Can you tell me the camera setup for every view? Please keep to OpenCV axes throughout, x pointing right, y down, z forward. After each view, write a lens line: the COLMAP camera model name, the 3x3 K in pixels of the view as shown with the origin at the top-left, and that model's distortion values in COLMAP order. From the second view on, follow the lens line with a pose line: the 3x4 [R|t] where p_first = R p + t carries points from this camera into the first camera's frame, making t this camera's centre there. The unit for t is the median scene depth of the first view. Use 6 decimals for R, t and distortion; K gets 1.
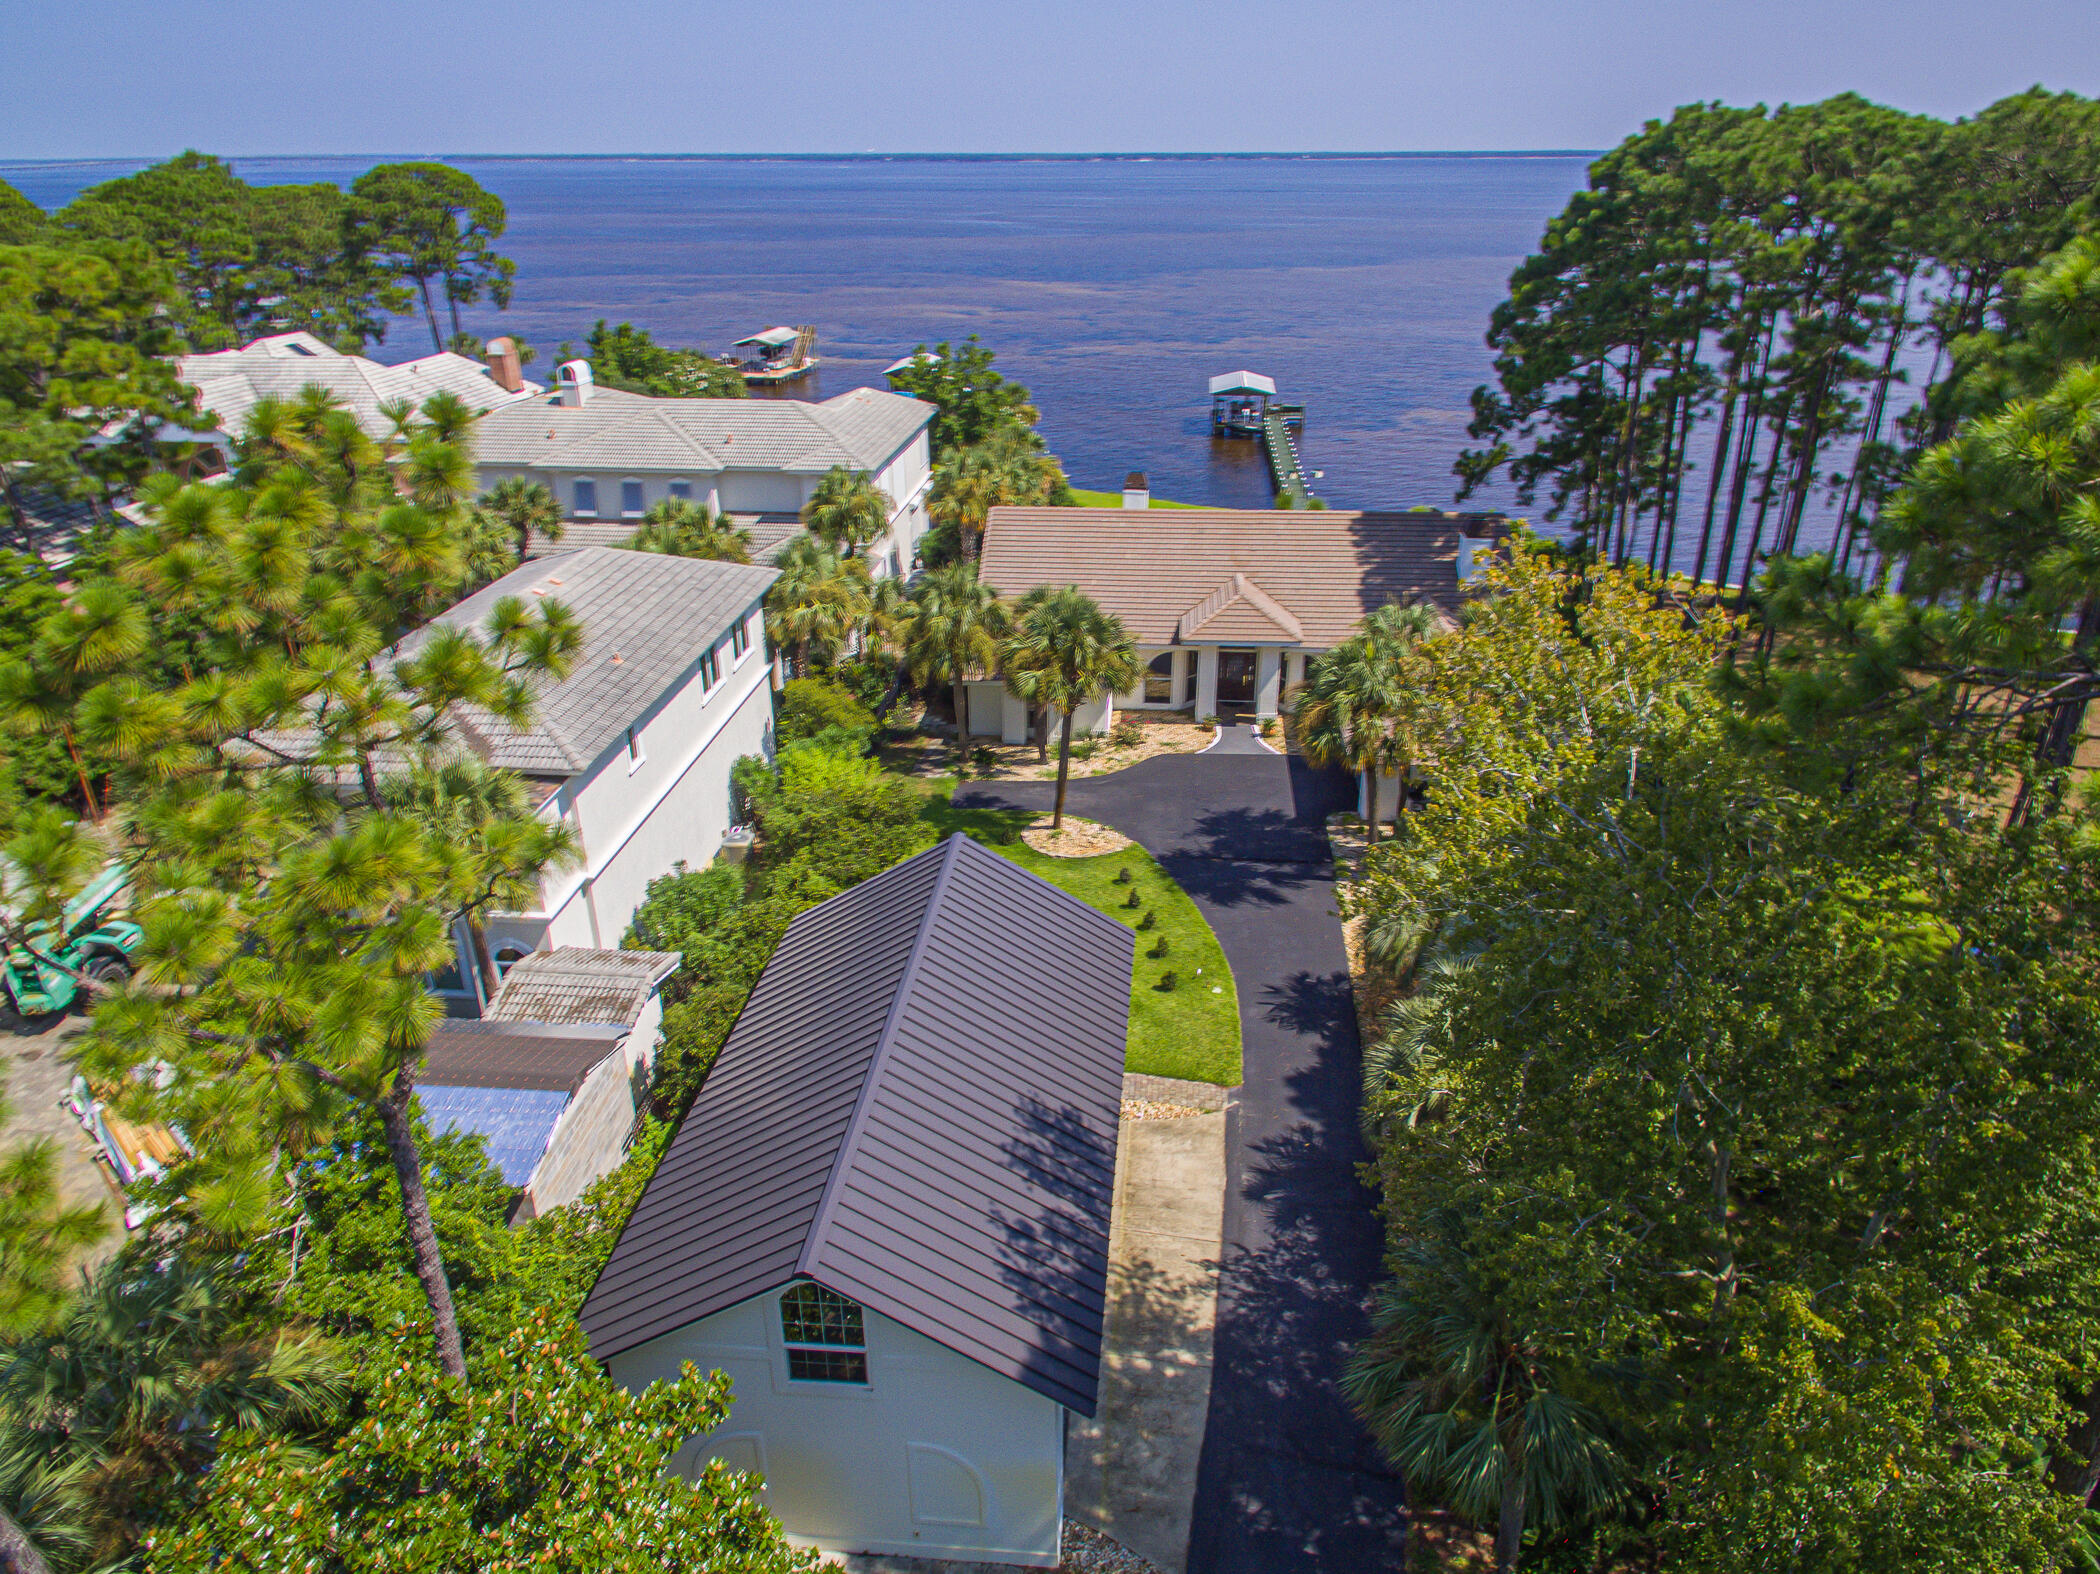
lens RADIAL K [[1378.7, 0, 1070.7], [0, 1378.7, 824.0], [0, 0, 1]] dist [0.056837, -0.059892]
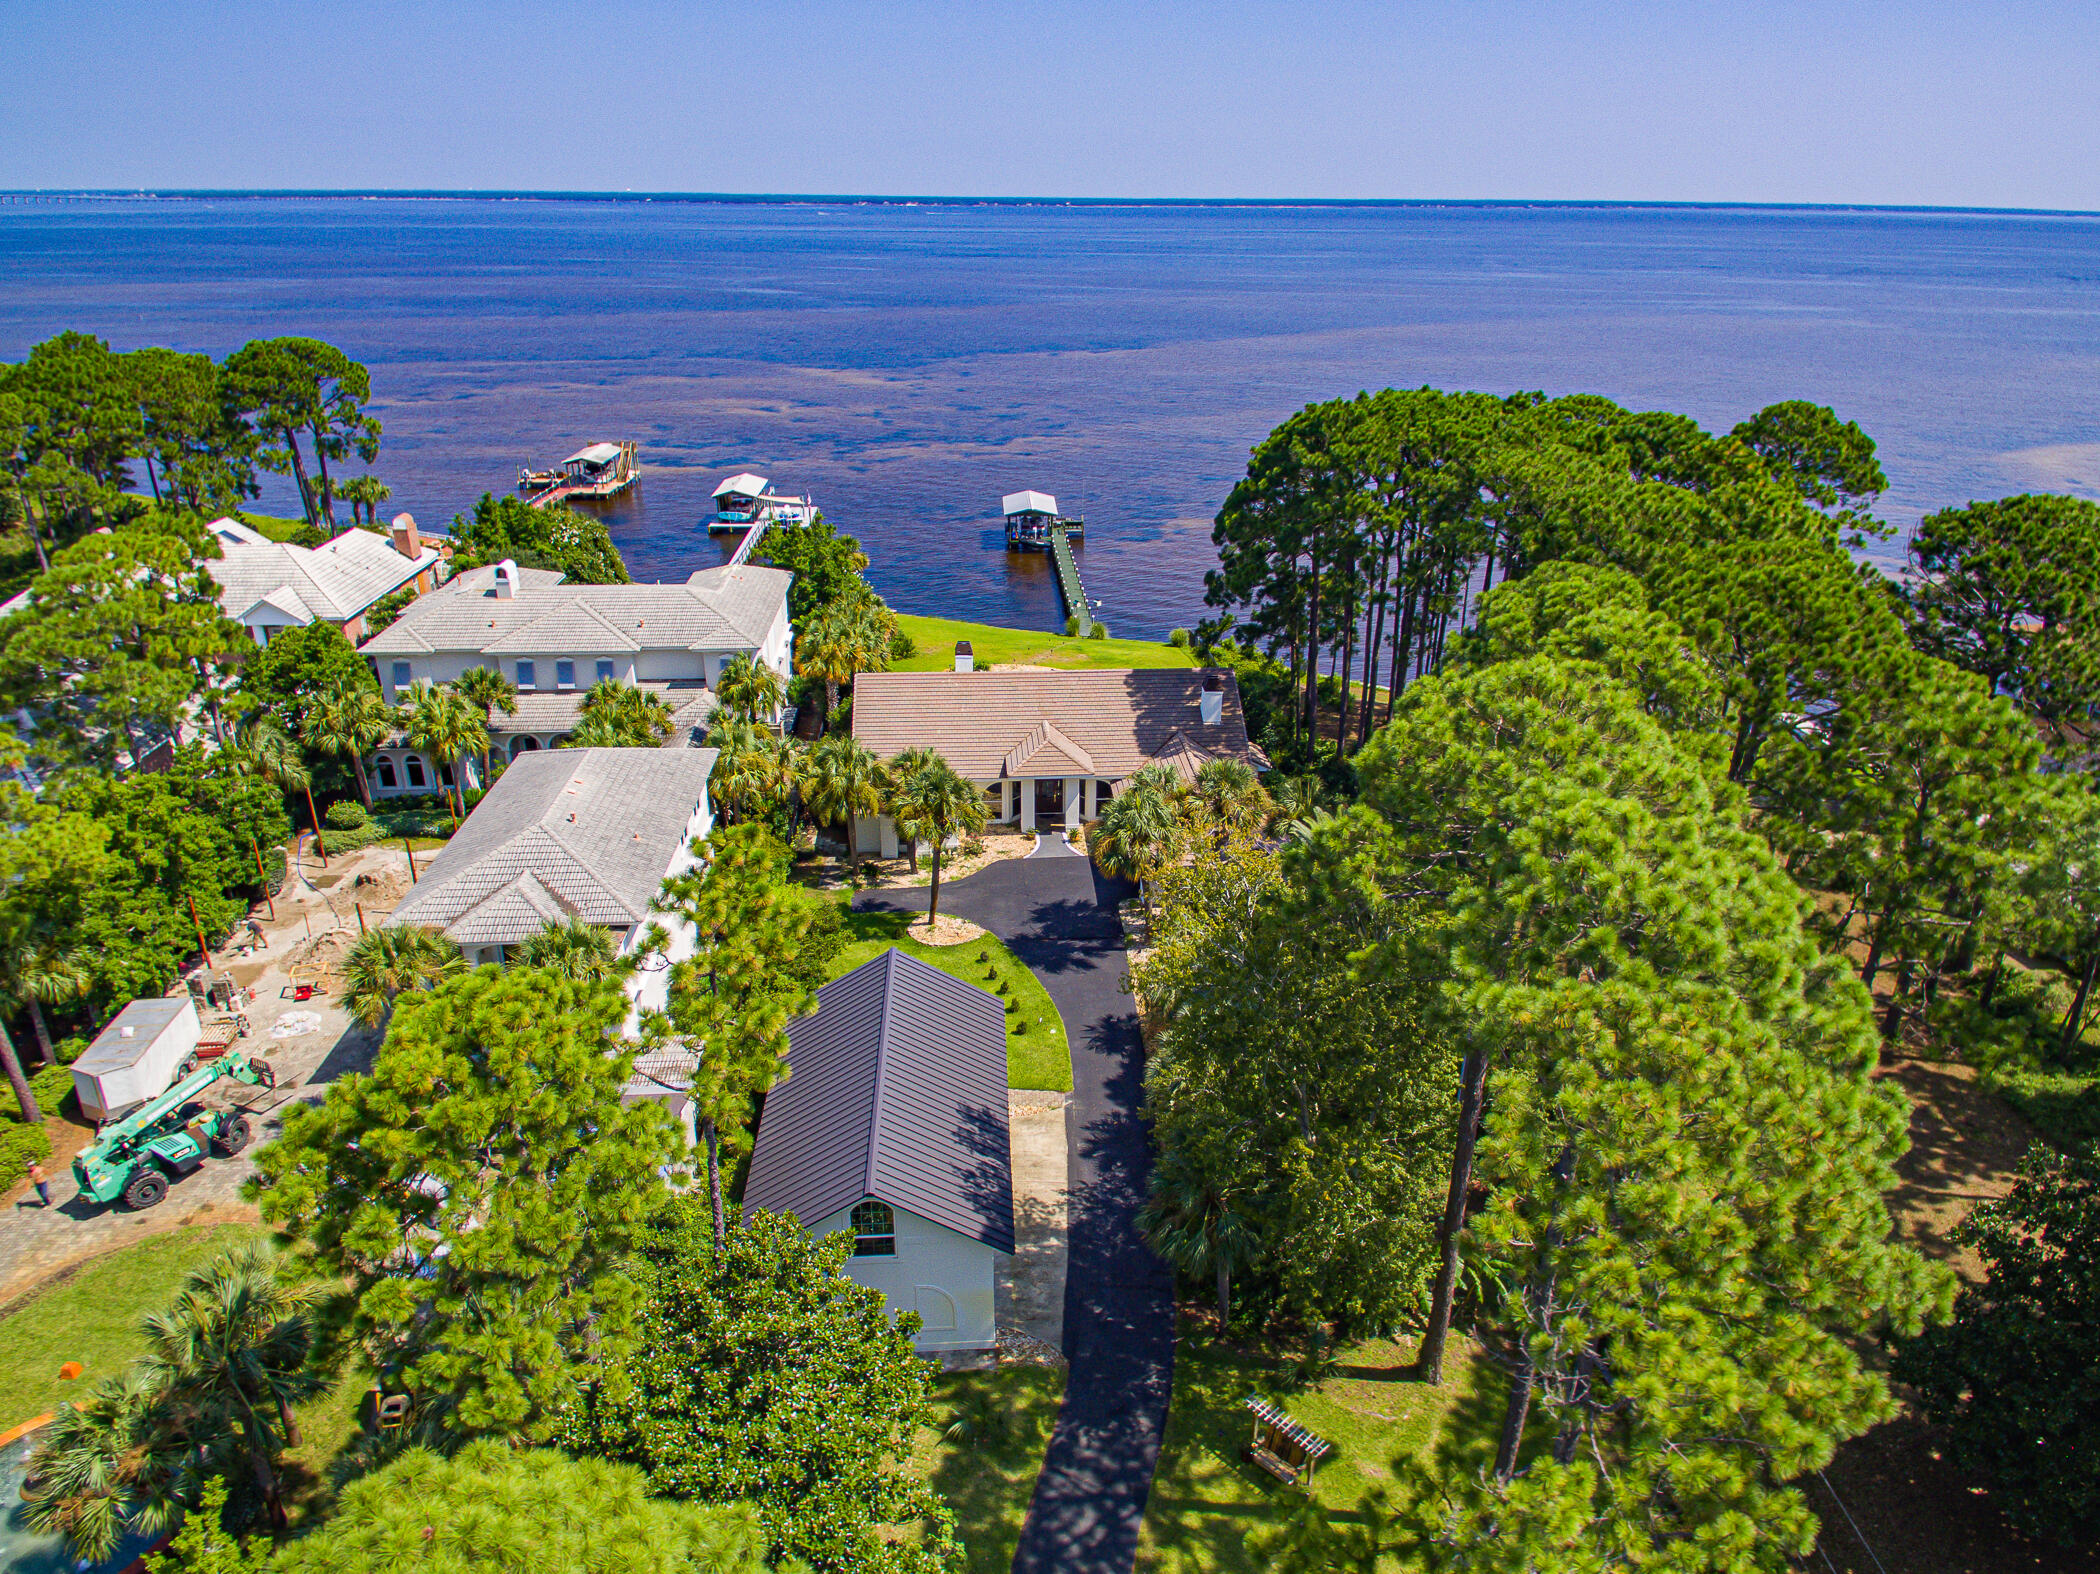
lens RADIAL K [[1378.7, 0, 1070.7], [0, 1378.7, 824.0], [0, 0, 1]] dist [0.056837, -0.059892]
pose [[0.988173, -0.054029, 0.143510, -0.058110], [0.057334, 0.998174, -0.018996, -0.055491], [-0.142221, 0.027000, 0.989467, -0.369131]]
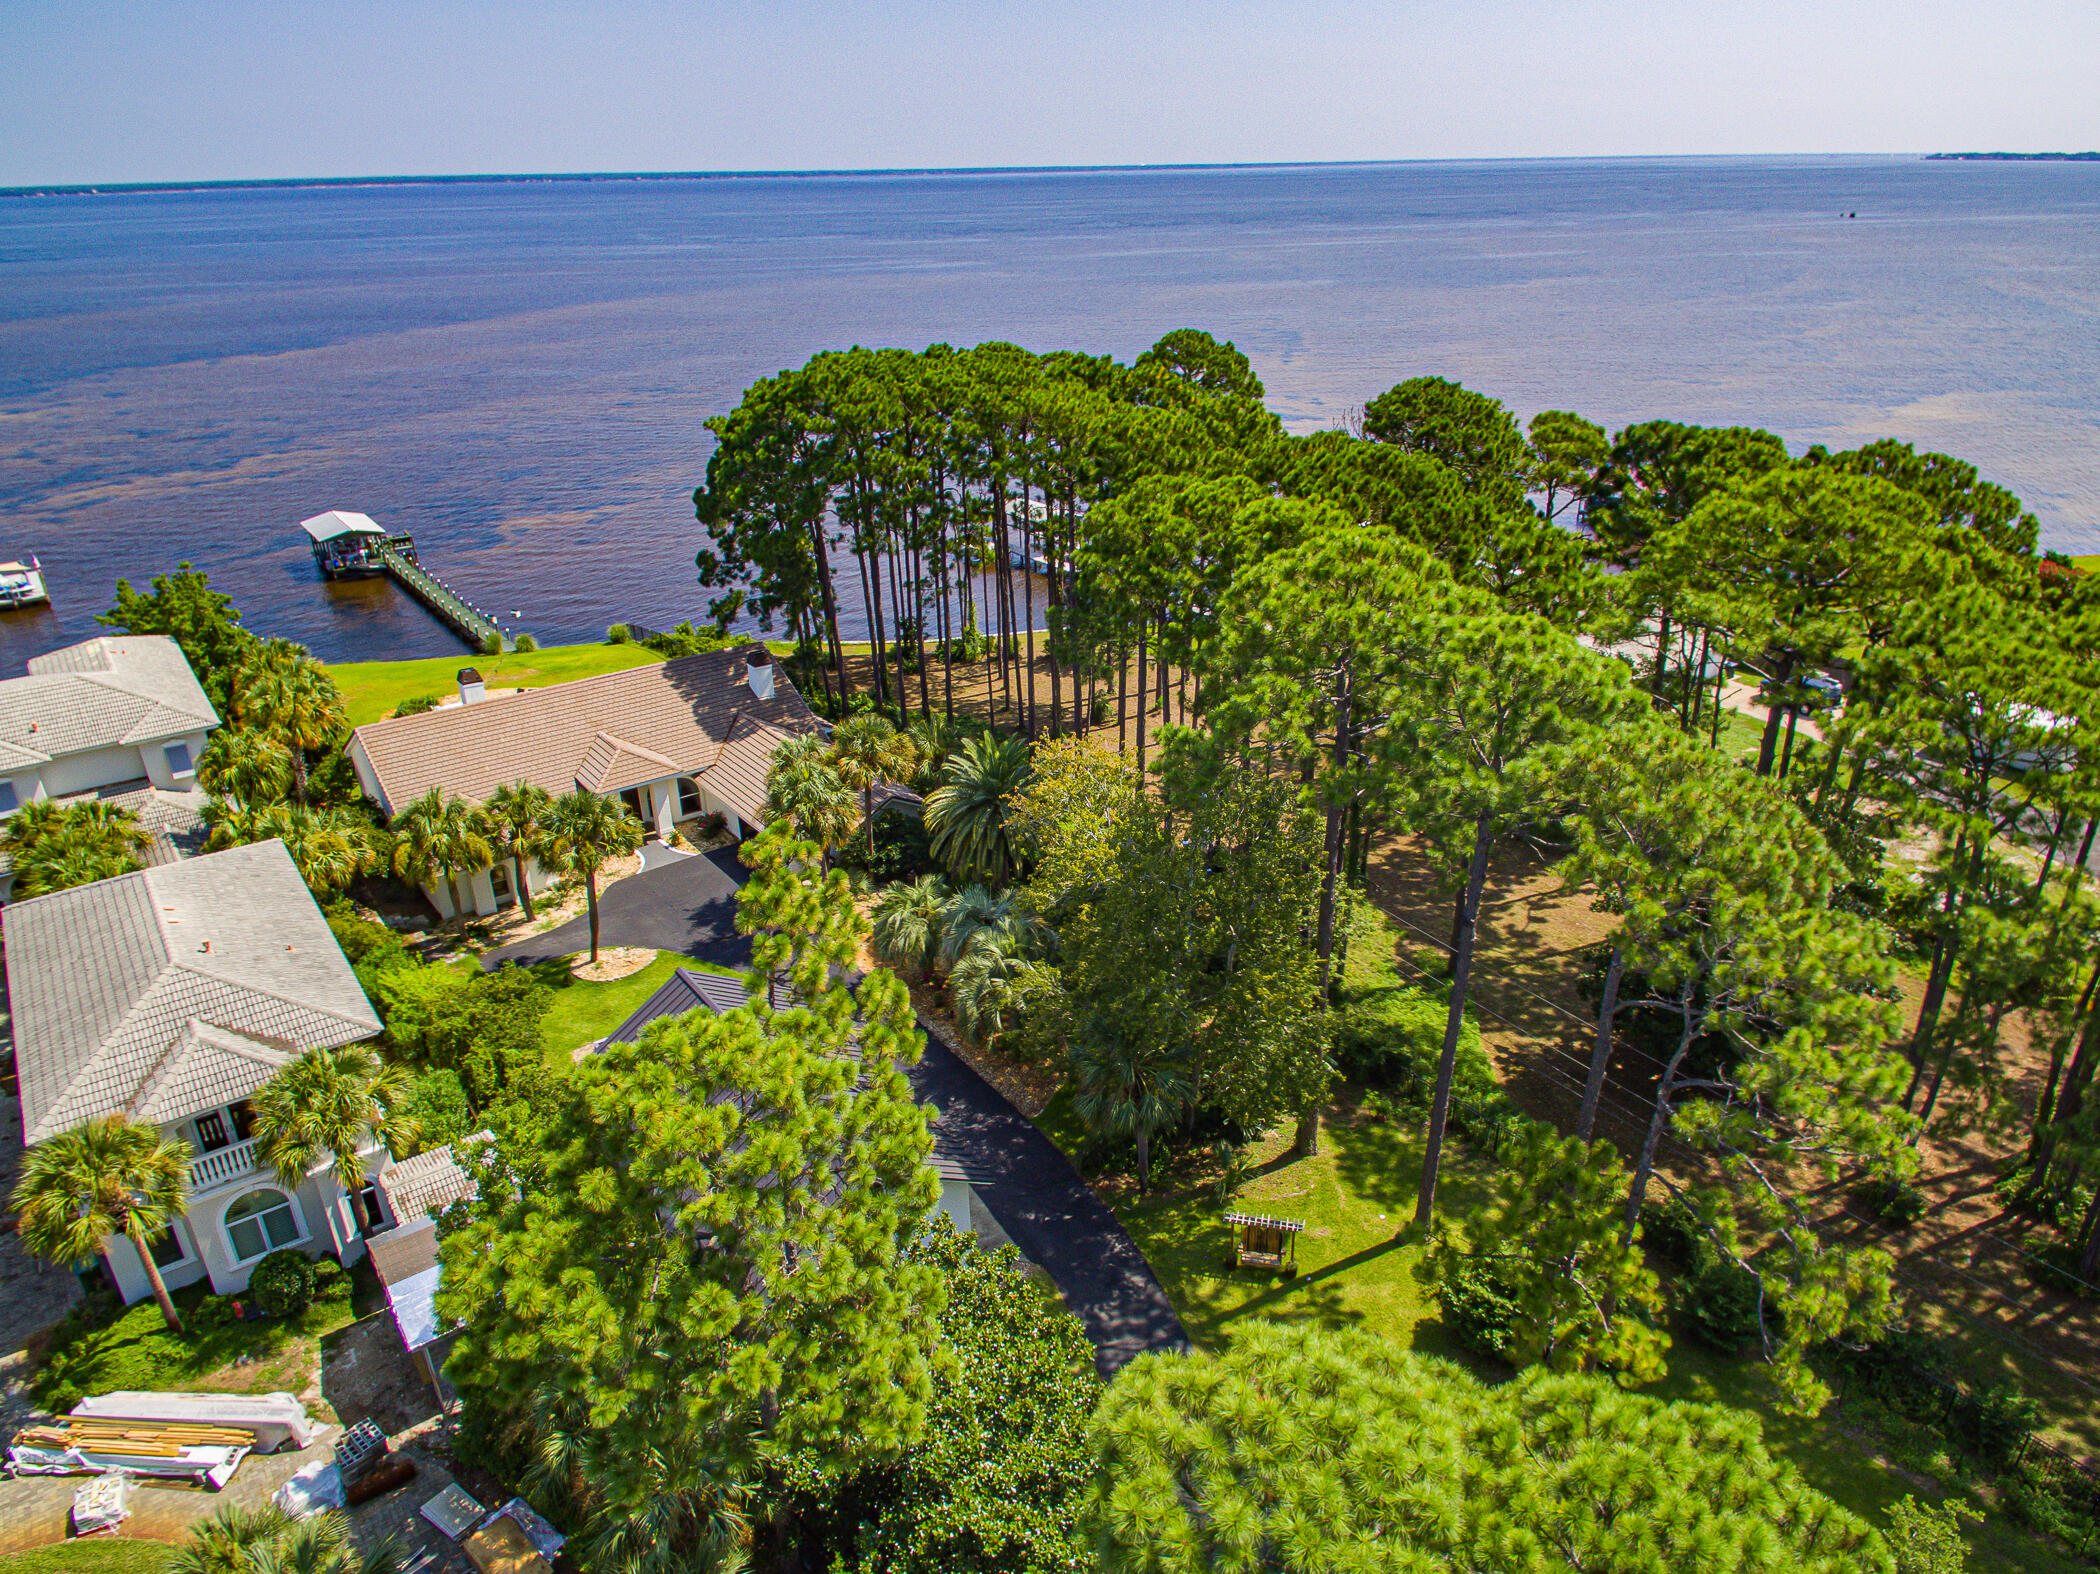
lens RADIAL K [[1378.7, 0, 1070.7], [0, 1378.7, 824.0], [0, 0, 1]] dist [0.056837, -0.059892]
pose [[0.748753, -0.295481, 0.593346, -0.361365], [0.302544, 0.948809, 0.090713, -0.089515], [-0.589776, 0.111592, 0.799819, -0.293750]]
